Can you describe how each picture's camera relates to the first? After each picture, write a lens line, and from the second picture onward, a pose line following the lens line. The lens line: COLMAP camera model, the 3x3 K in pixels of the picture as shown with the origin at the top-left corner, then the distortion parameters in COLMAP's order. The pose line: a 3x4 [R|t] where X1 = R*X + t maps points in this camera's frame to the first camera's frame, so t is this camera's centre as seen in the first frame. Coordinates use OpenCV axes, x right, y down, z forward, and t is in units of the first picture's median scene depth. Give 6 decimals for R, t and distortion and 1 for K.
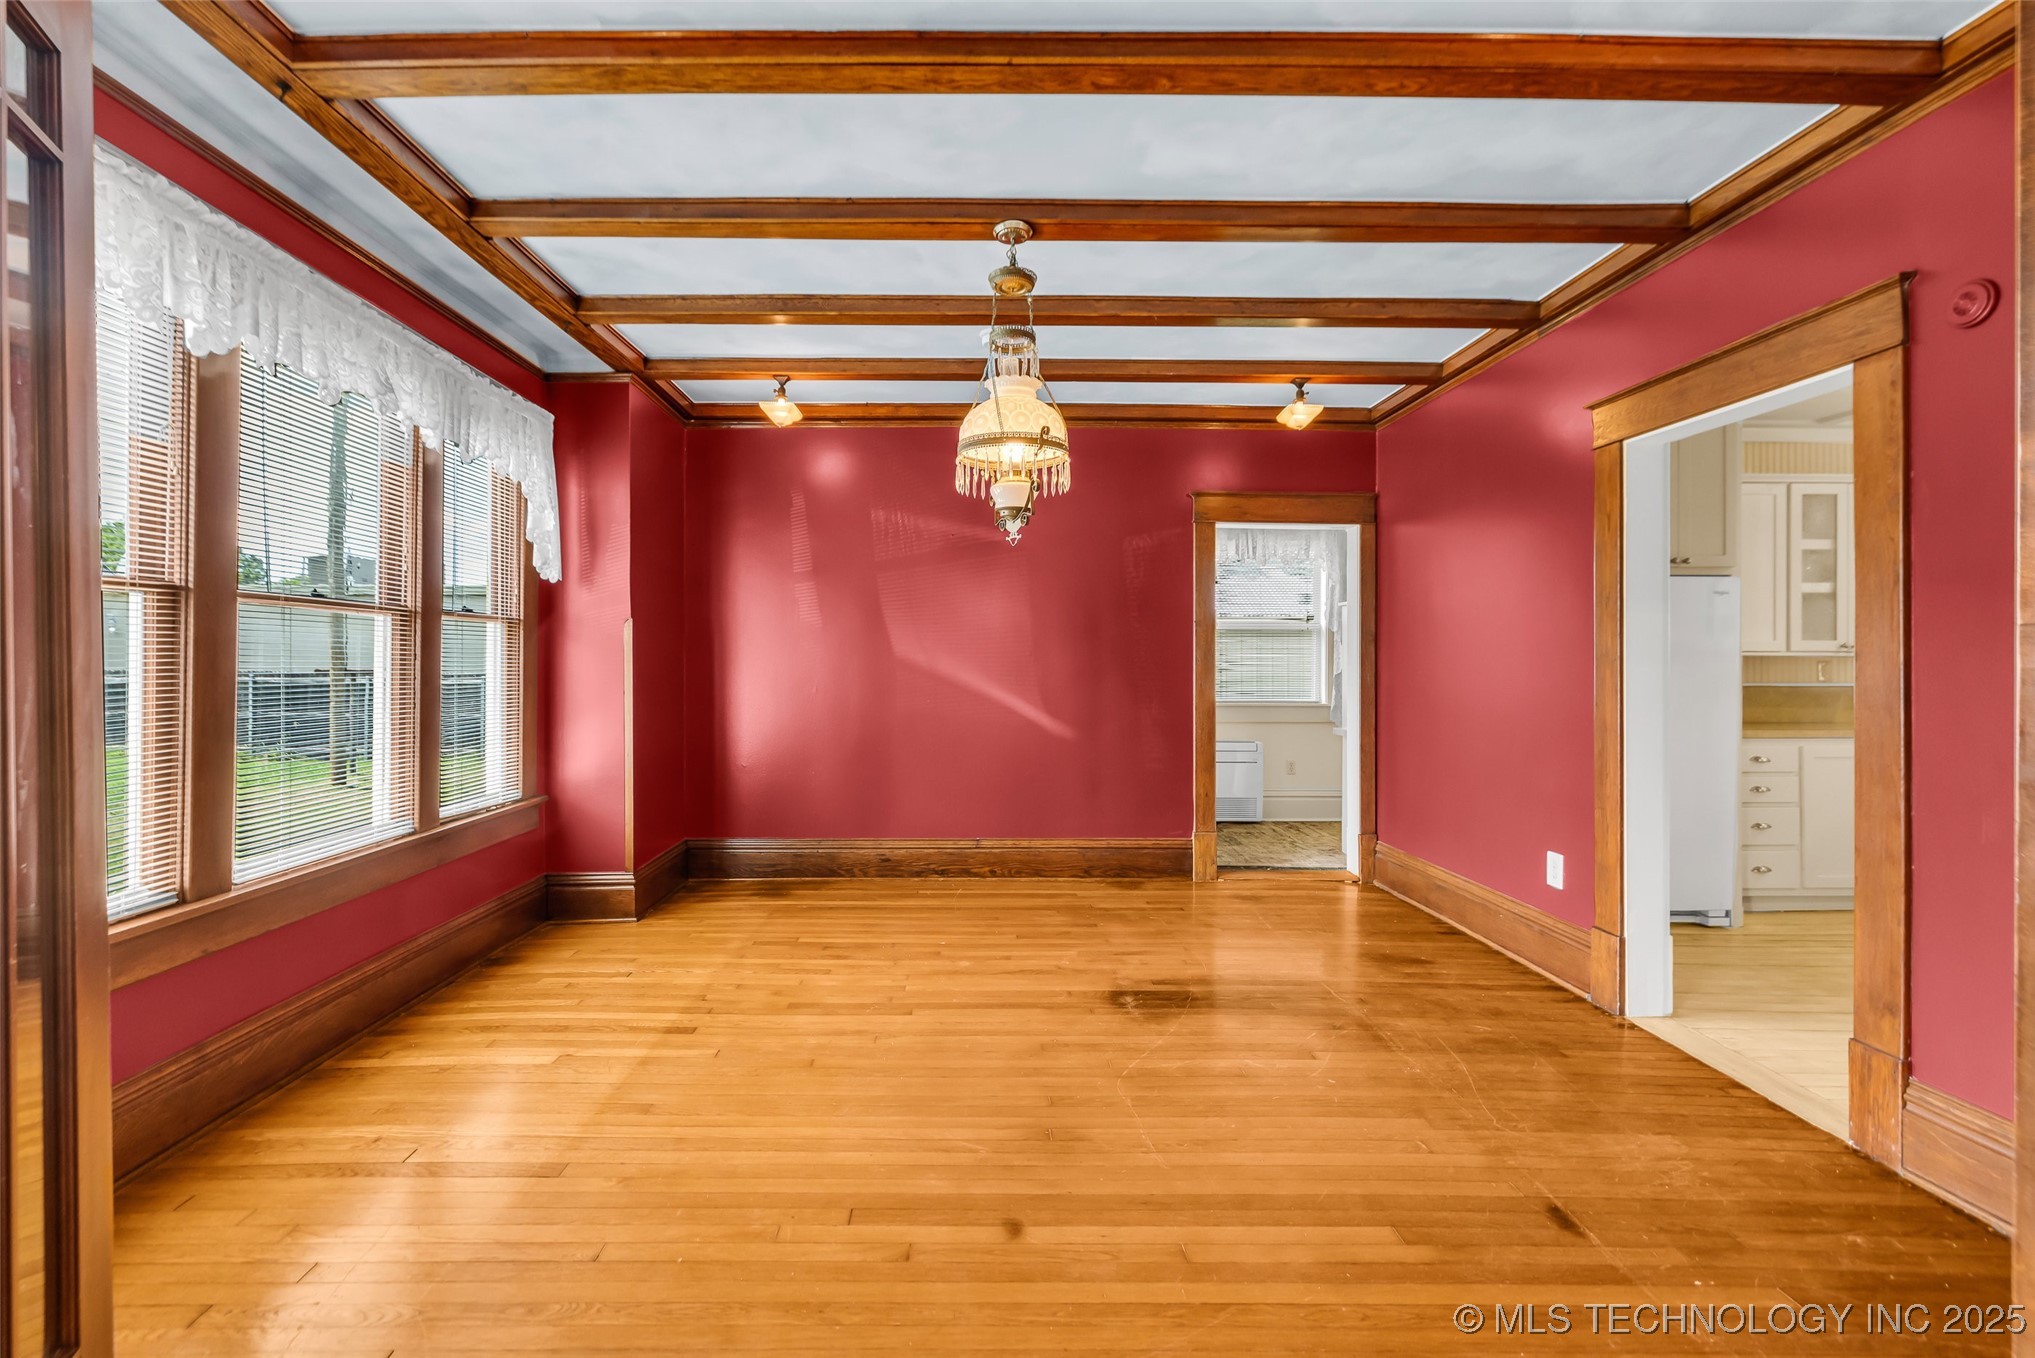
lens RADIAL K [[857.6, 0, 986.3], [0, 857.6, 663.7], [0, 0, 1]] dist [-0.001218, -0.000826]
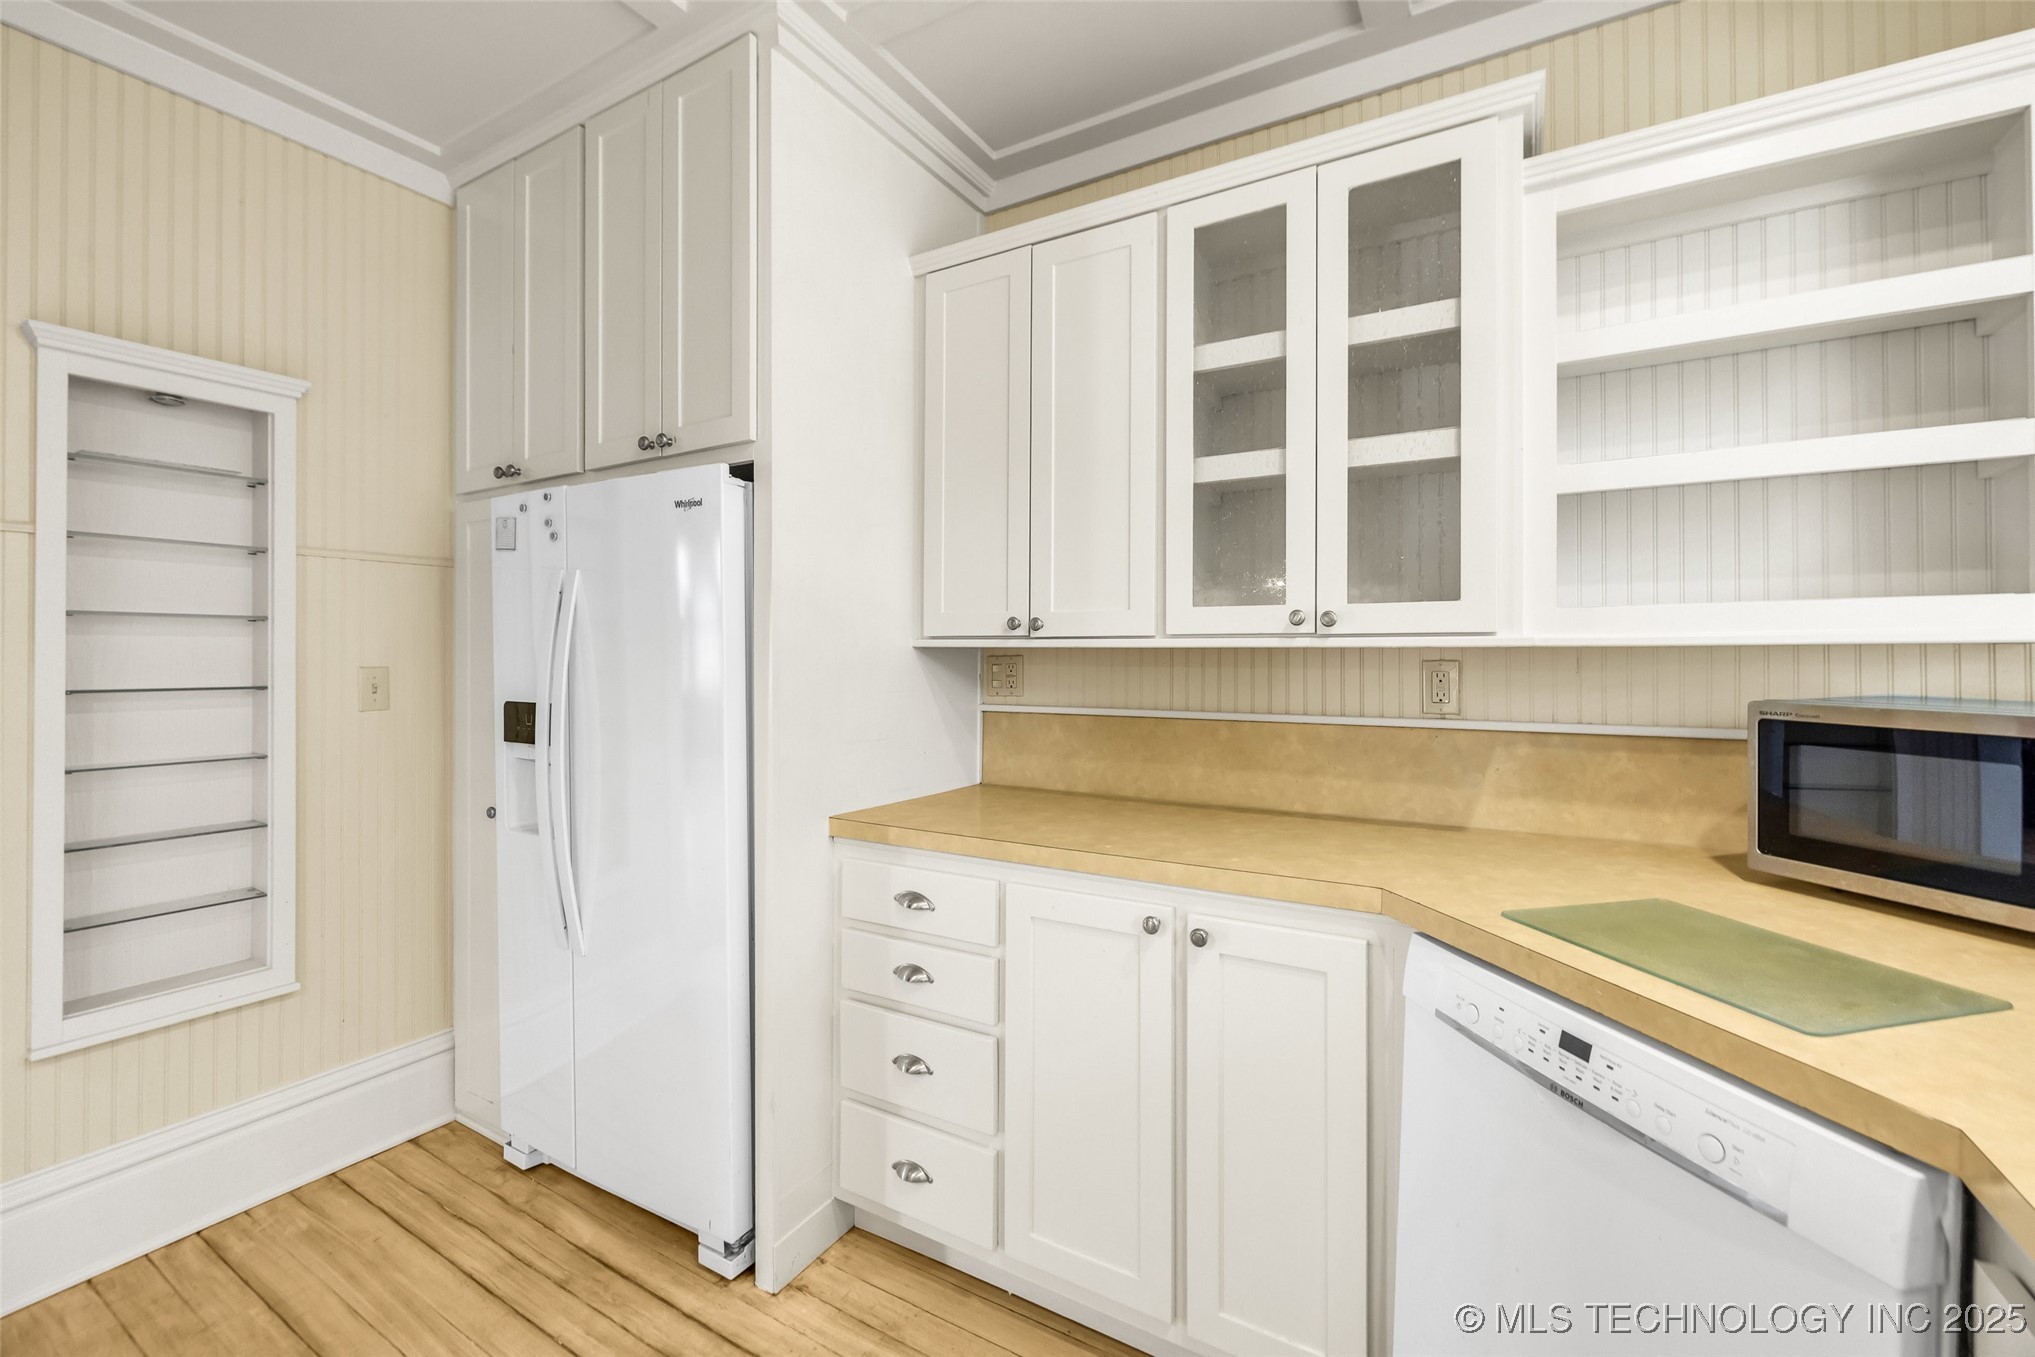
lens RADIAL K [[857.6, 0, 991.9], [0, 857.6, 640.9], [0, 0, 1]] dist [-0.001218, -0.000826]
pose [[0.850499, -0.004529, -0.525957, 1.081392], [-0.003437, 0.999894, -0.014167, -0.006196], [0.525965, 0.013857, 0.850393, 0.628736]]
